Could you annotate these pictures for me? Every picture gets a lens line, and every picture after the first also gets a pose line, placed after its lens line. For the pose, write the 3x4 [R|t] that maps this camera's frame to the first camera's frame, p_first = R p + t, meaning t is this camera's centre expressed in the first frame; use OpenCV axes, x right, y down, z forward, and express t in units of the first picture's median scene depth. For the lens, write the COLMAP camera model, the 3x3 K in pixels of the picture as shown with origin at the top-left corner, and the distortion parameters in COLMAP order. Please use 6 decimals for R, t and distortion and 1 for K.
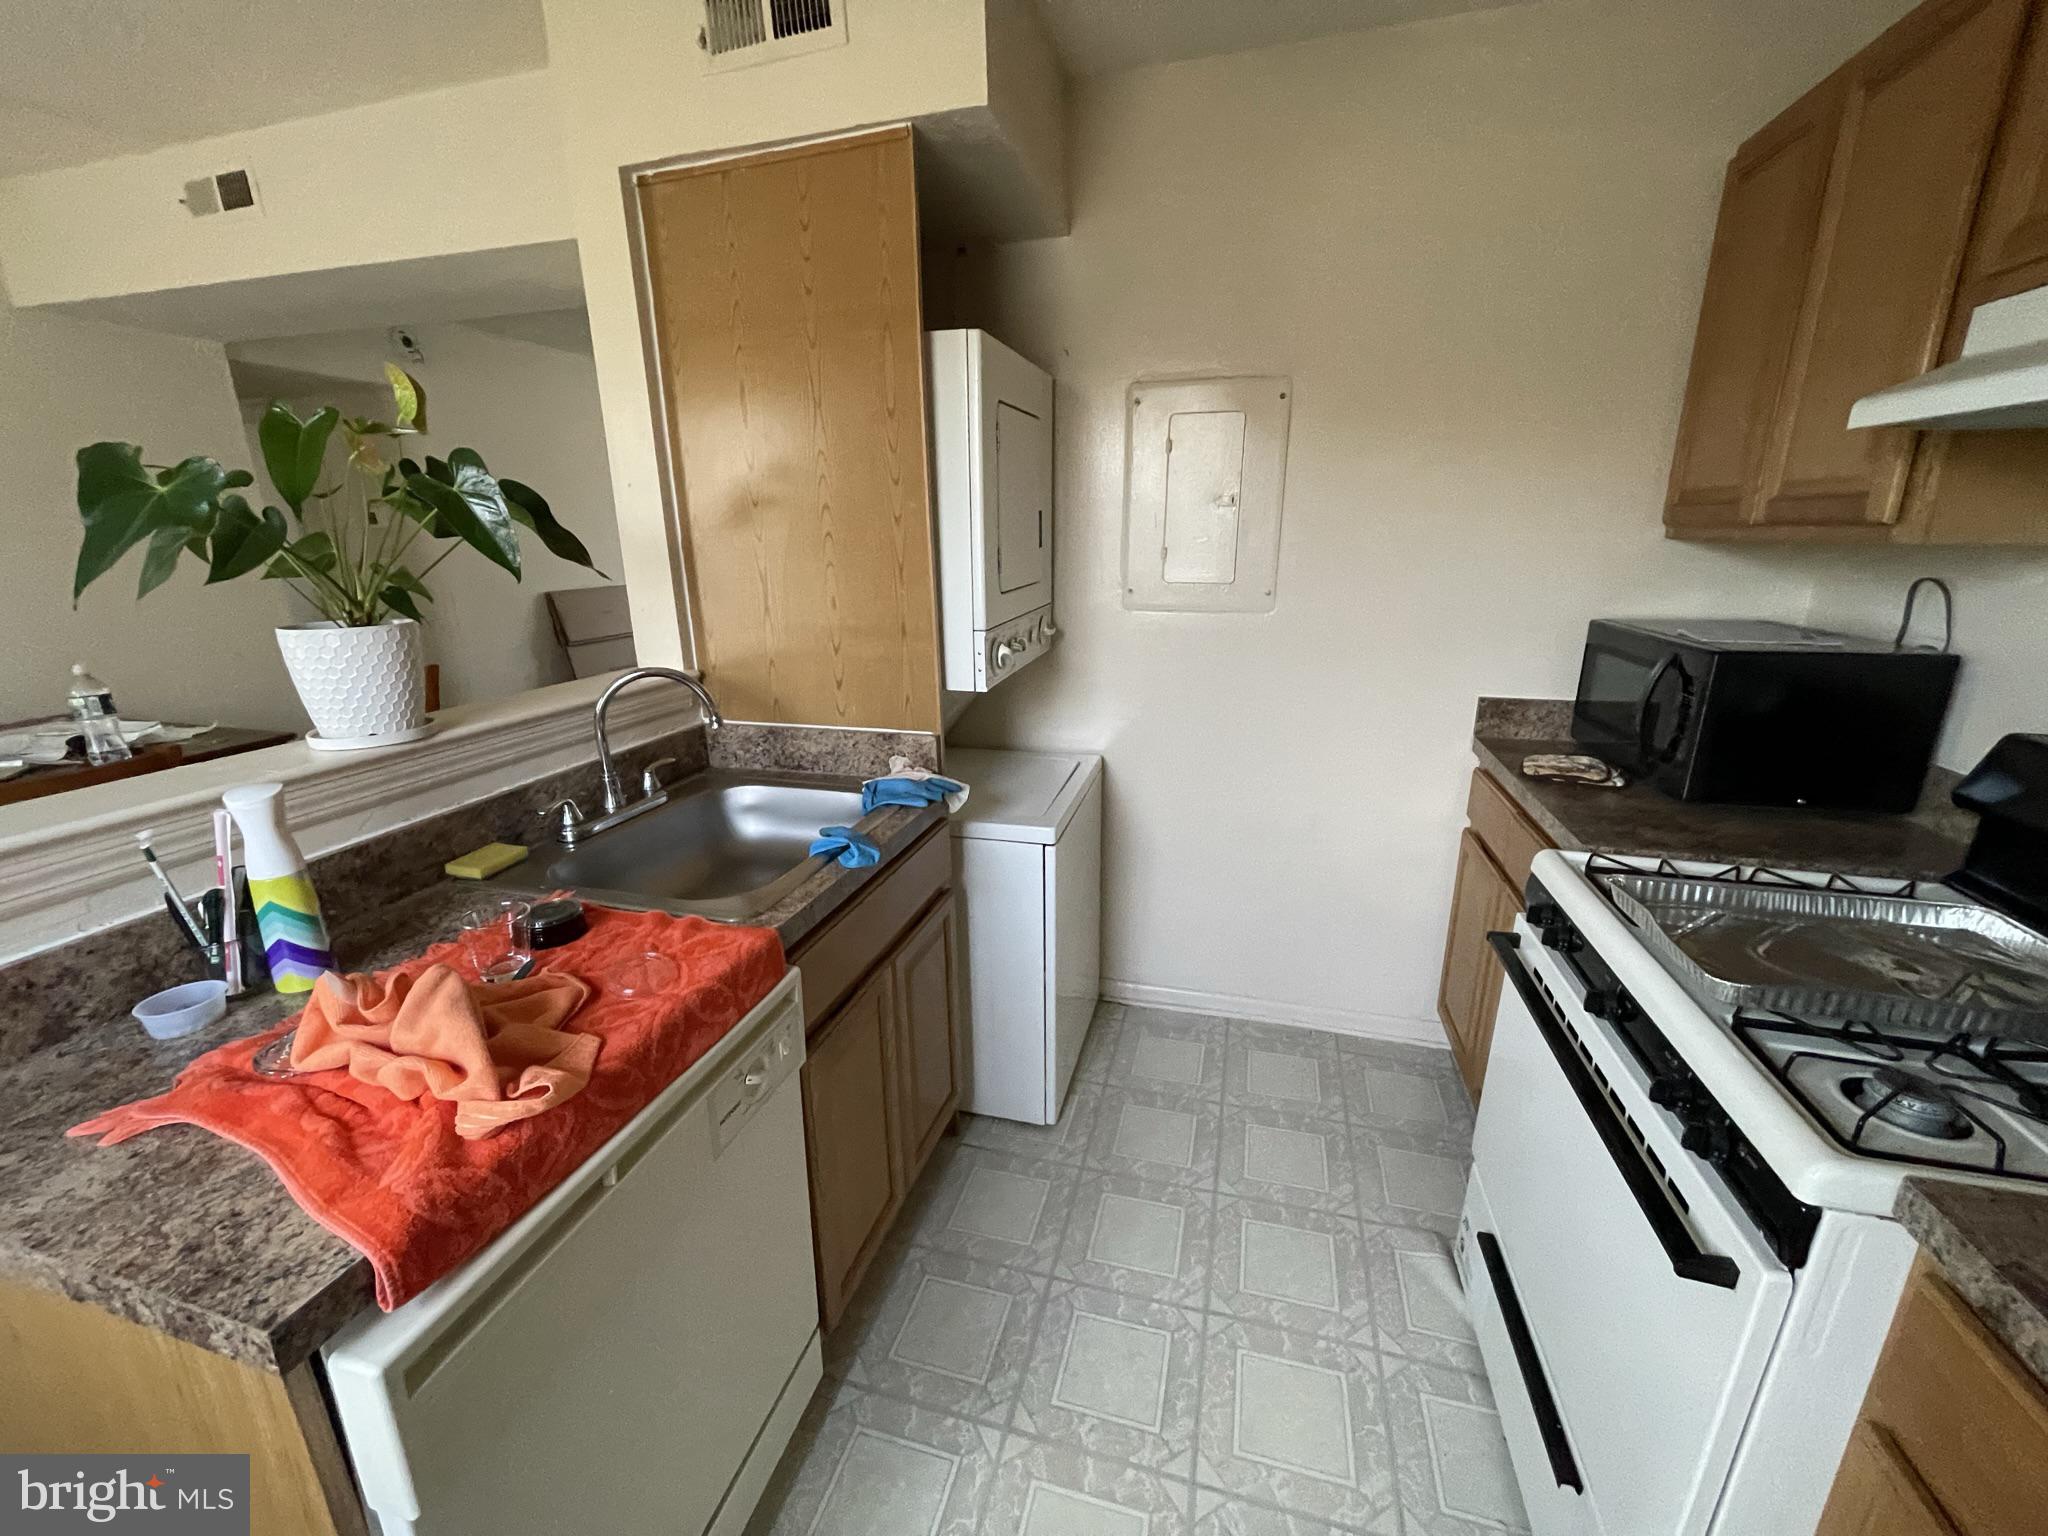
lens RADIAL K [[823.6, 0, 1021.7], [0, 823.6, 771.9], [0, 0, 1]] dist [-0.000455, -0.000667]
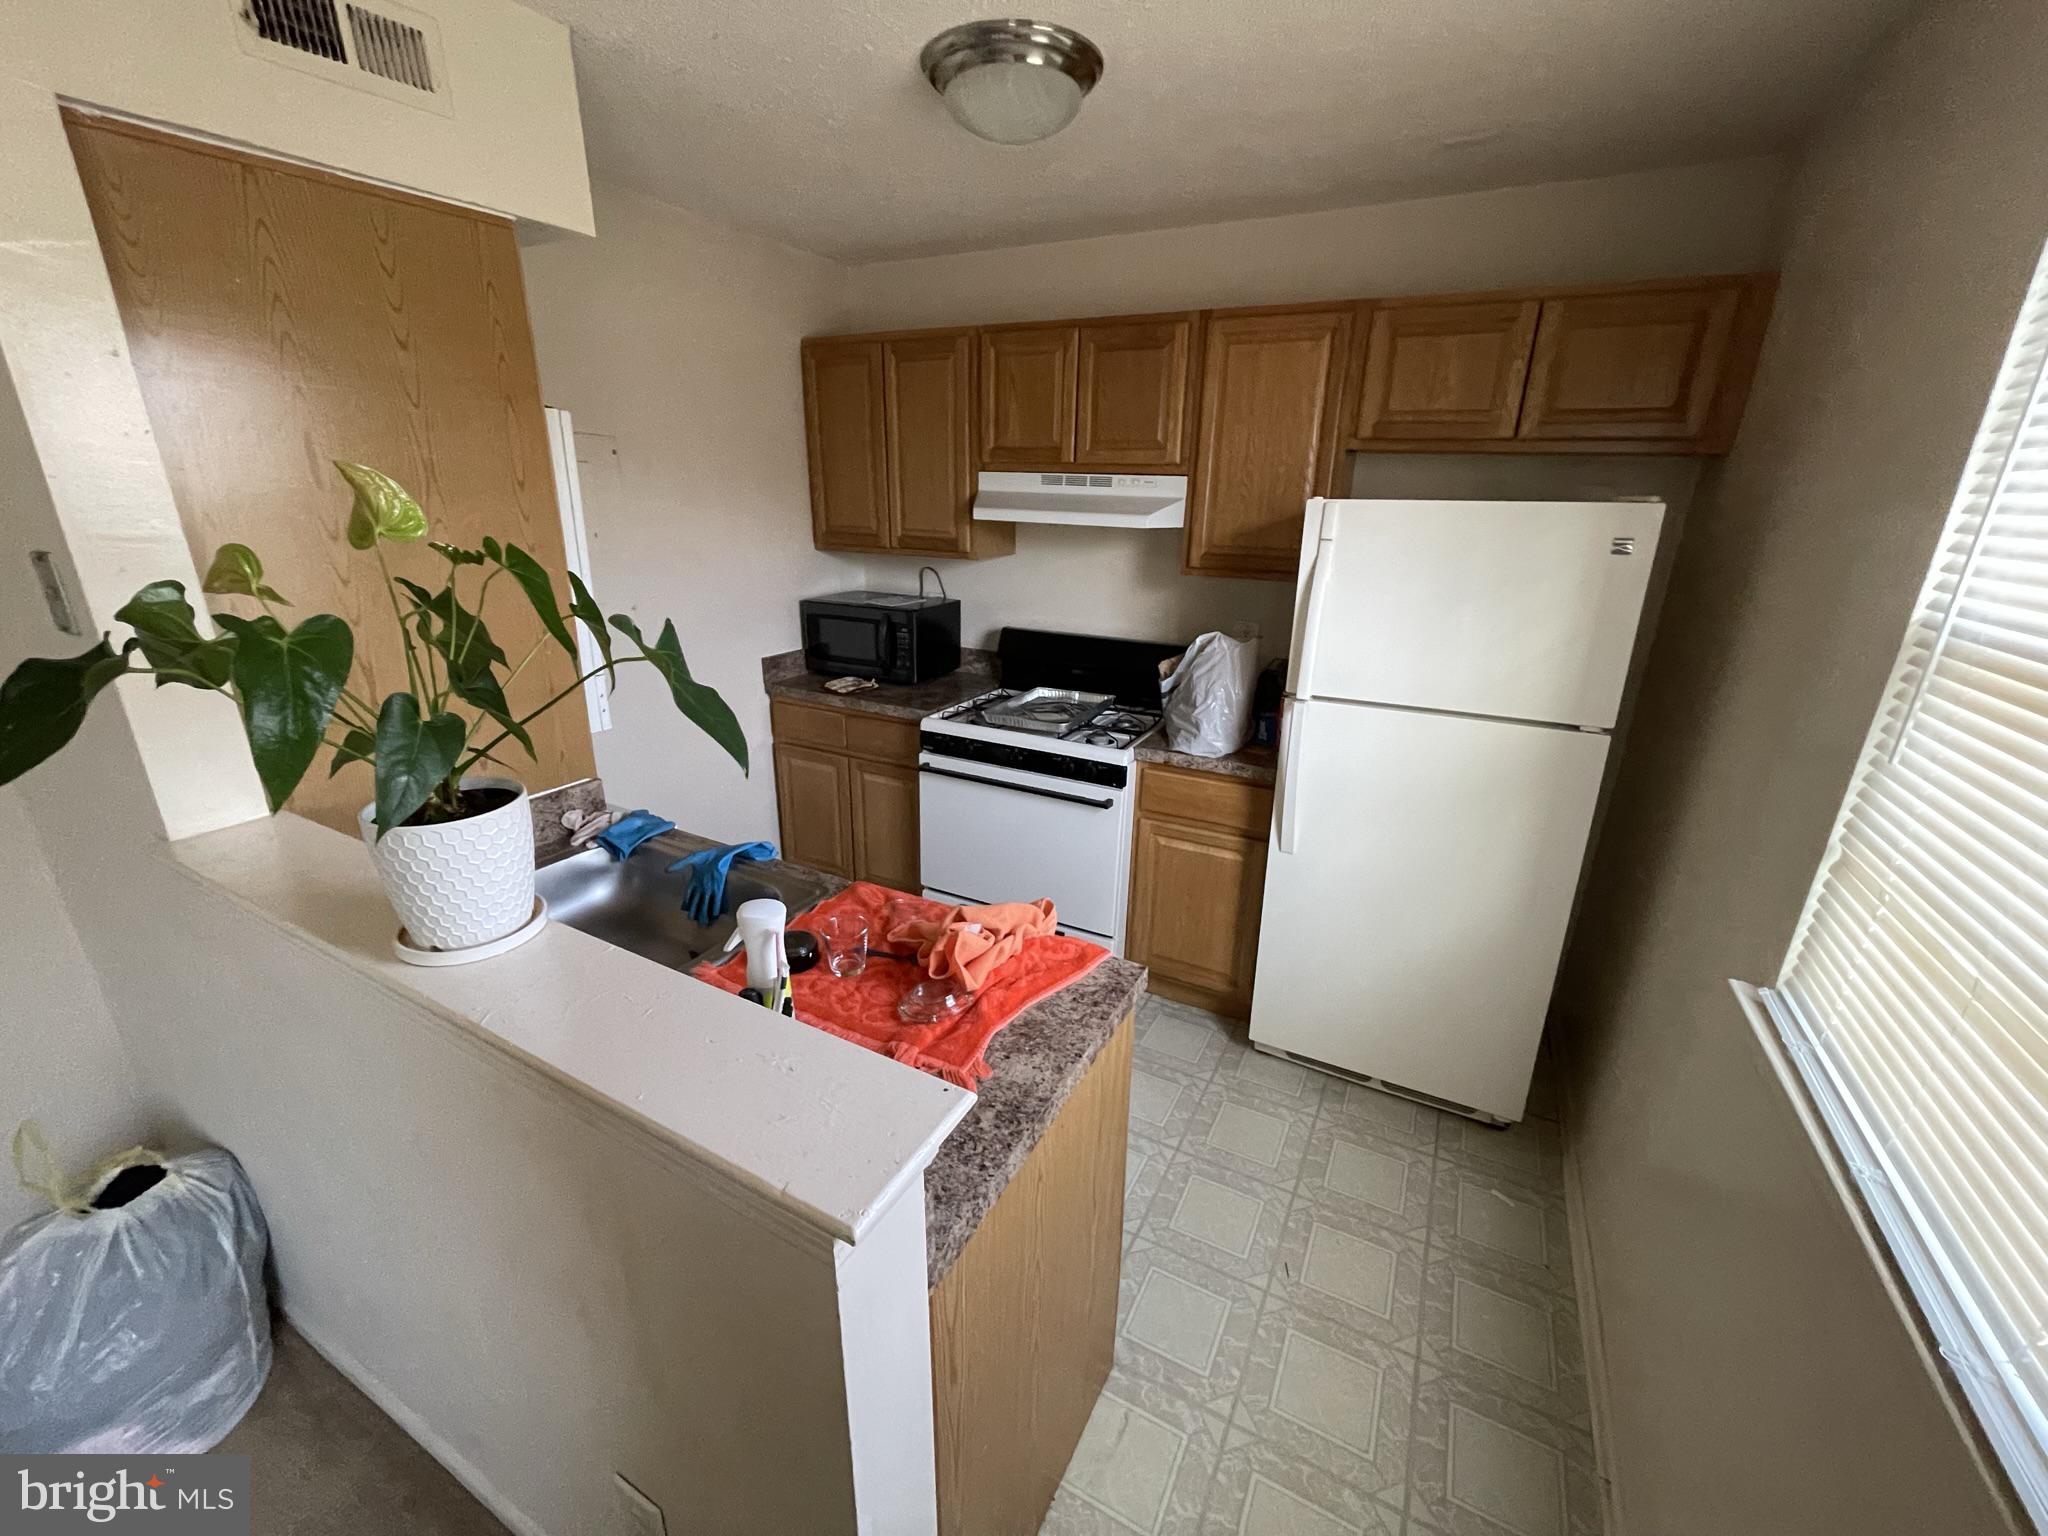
lens RADIAL K [[823.6, 0, 1028.7], [0, 823.6, 768.1], [0, 0, 1]] dist [-0.000455, -0.000667]
pose [[0.211404, -0.303277, 0.929156, -1.090162], [0.254849, 0.934862, 0.247155, -0.200269], [-0.943589, 0.184545, 0.274923, 0.193673]]
